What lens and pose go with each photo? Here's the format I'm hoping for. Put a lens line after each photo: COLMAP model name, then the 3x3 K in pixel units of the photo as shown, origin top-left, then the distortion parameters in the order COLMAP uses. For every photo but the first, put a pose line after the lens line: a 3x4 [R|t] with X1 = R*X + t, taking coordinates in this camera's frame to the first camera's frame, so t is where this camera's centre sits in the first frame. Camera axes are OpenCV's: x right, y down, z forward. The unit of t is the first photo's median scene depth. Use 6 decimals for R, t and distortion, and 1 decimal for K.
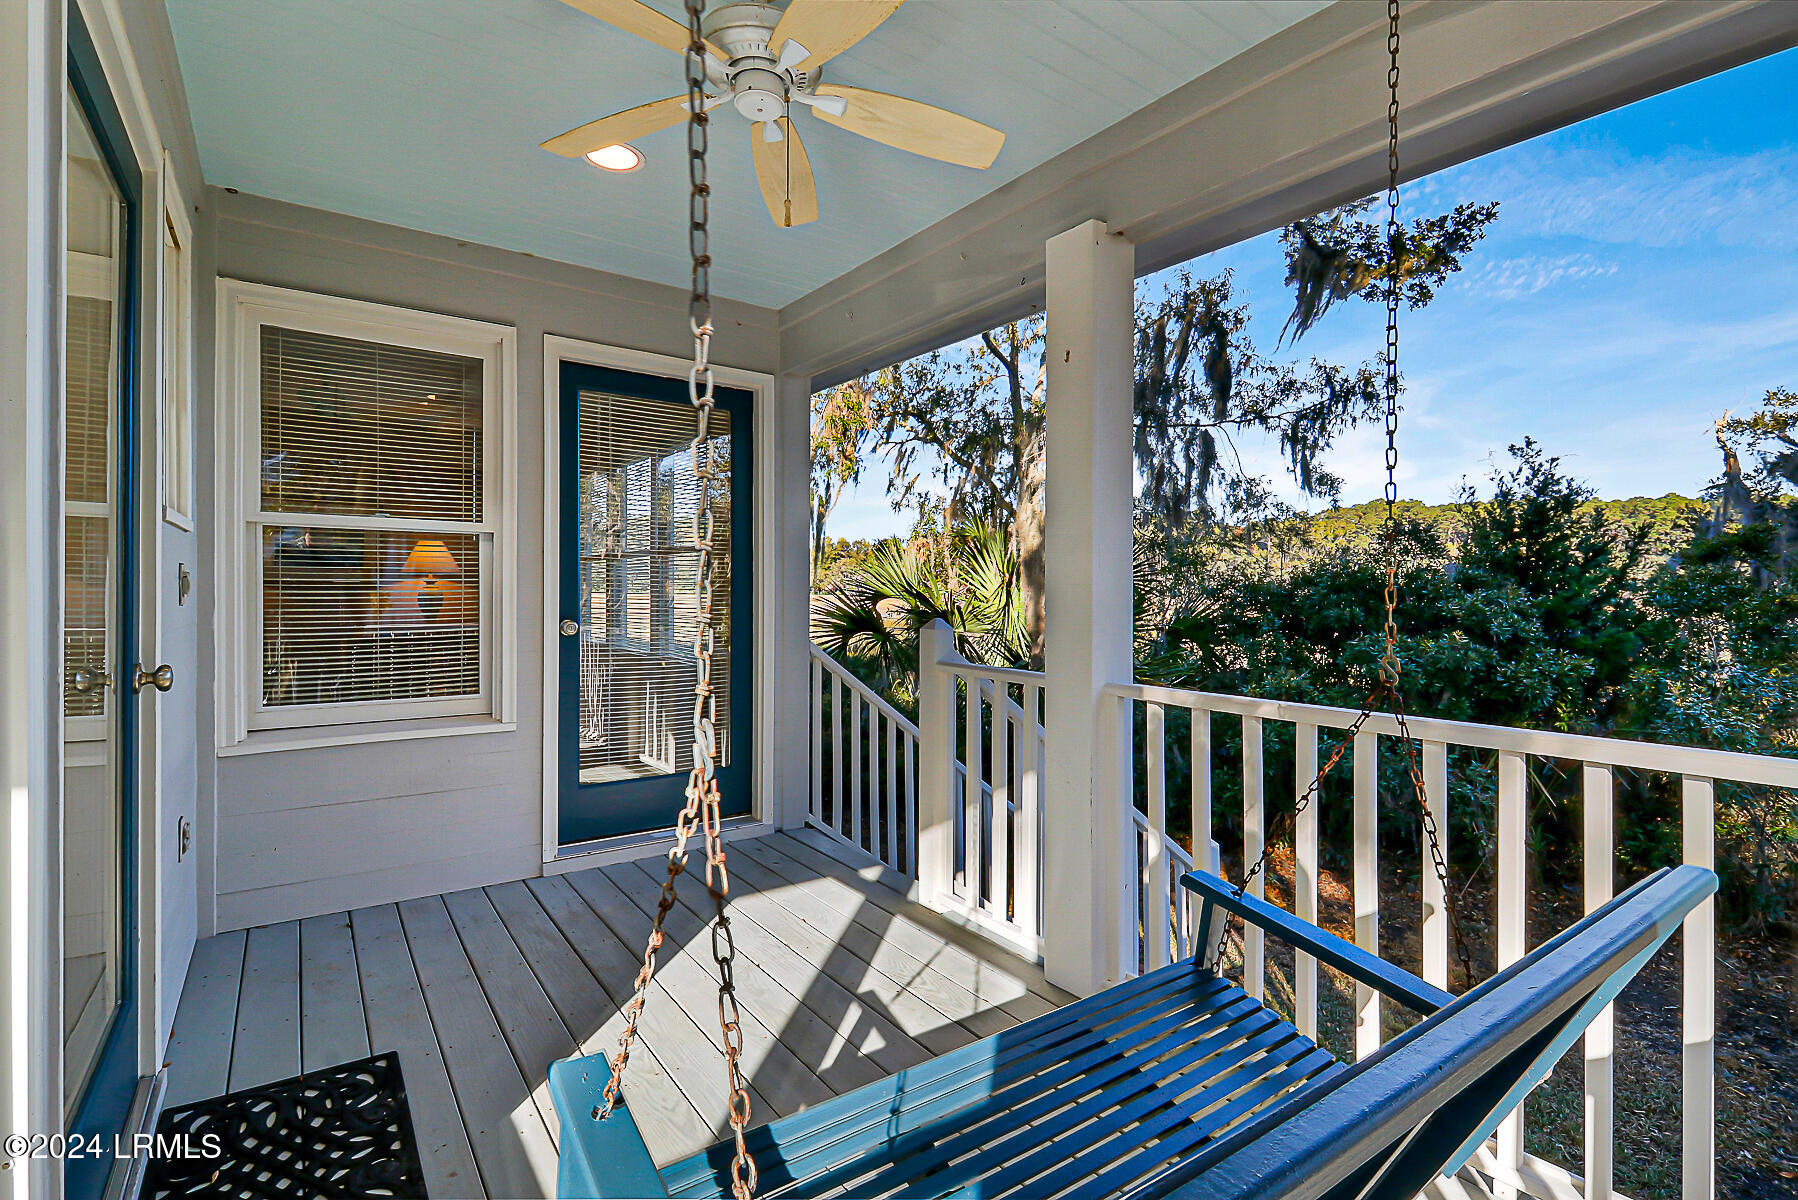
lens RADIAL K [[855.3, 0, 899.0], [0, 855.3, 600.0], [0, 0, 1]] dist [-0.005073, -0.001084]
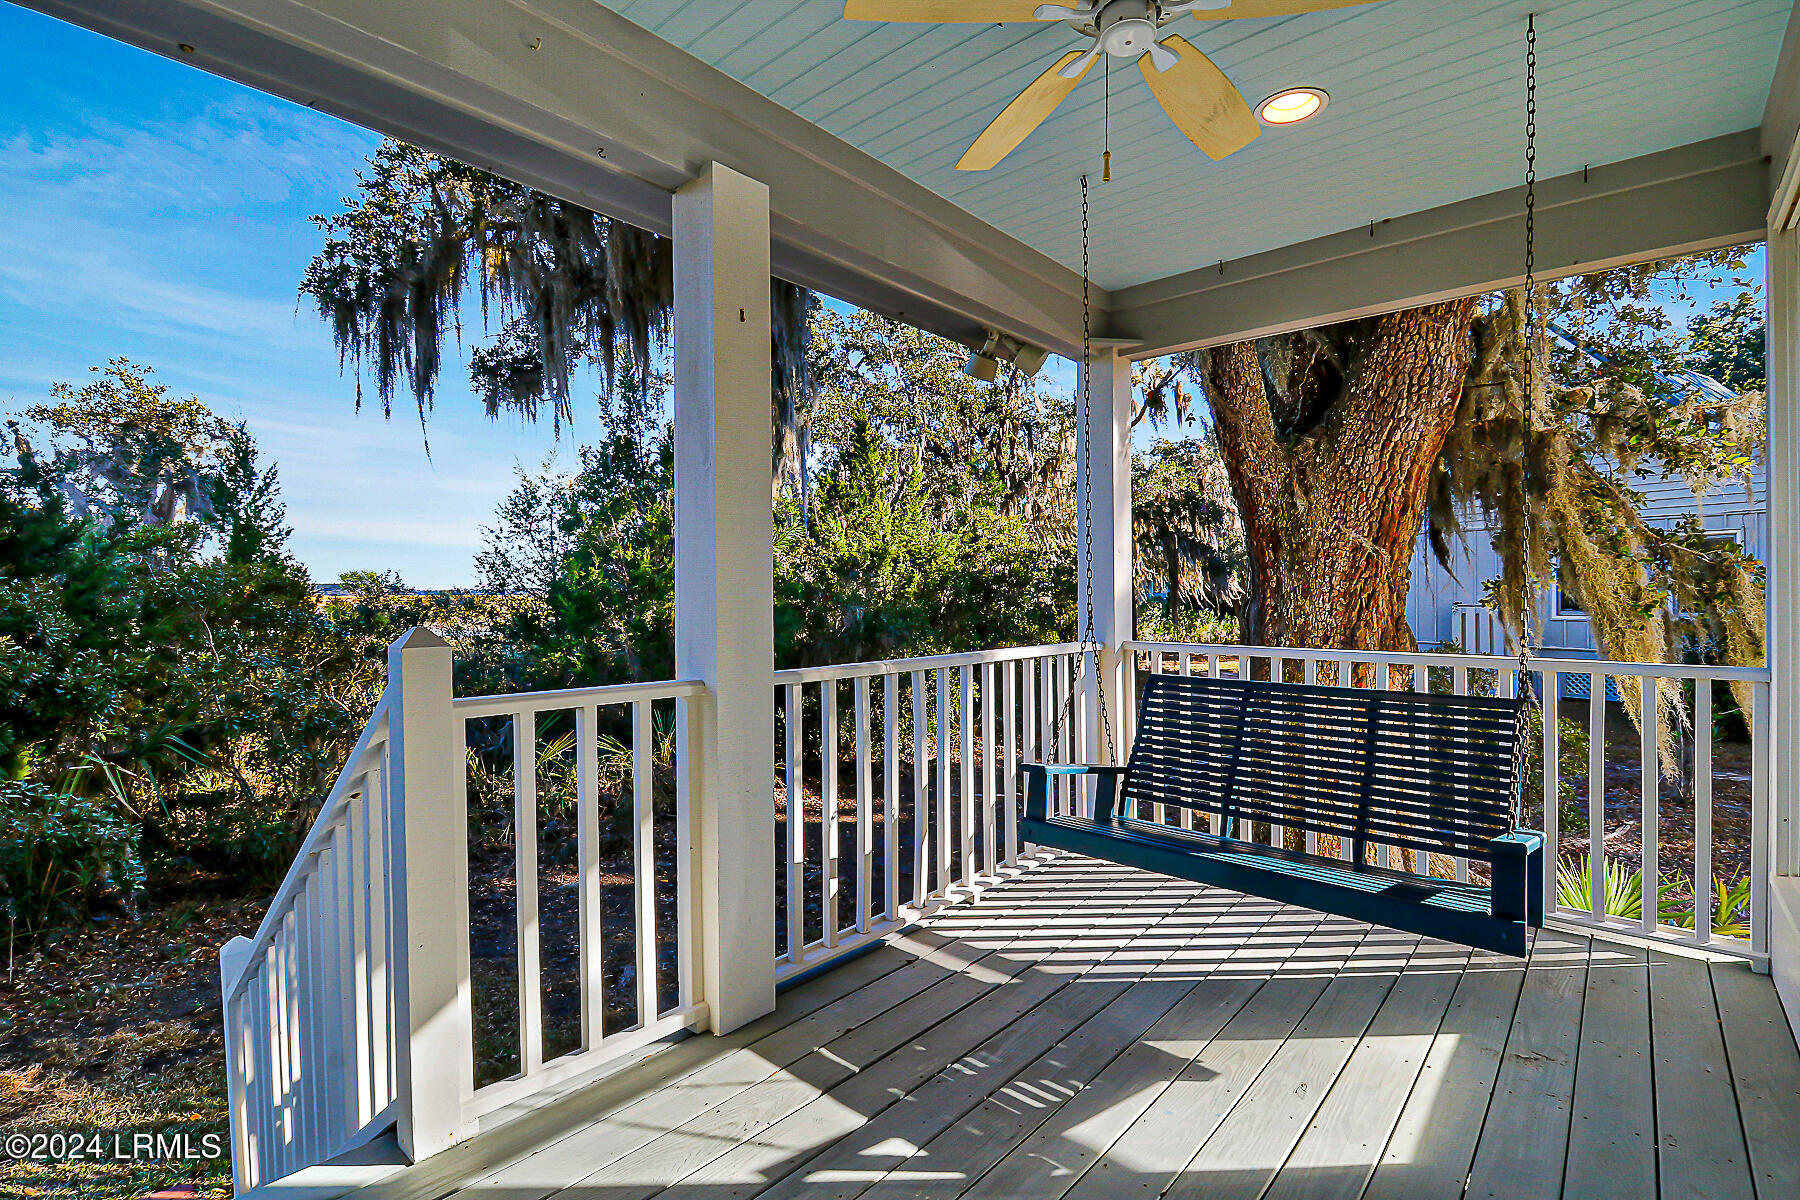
lens RADIAL K [[856.2, 0, 900.0], [0, 856.2, 600.0], [0, 0, 1]] dist [-0.005073, -0.001084]
pose [[-0.240671, -0.010720, 0.970548, -0.743484], [0.019750, 0.999678, 0.015940, 0.001399], [-0.970406, 0.023005, -0.240381, 1.104028]]
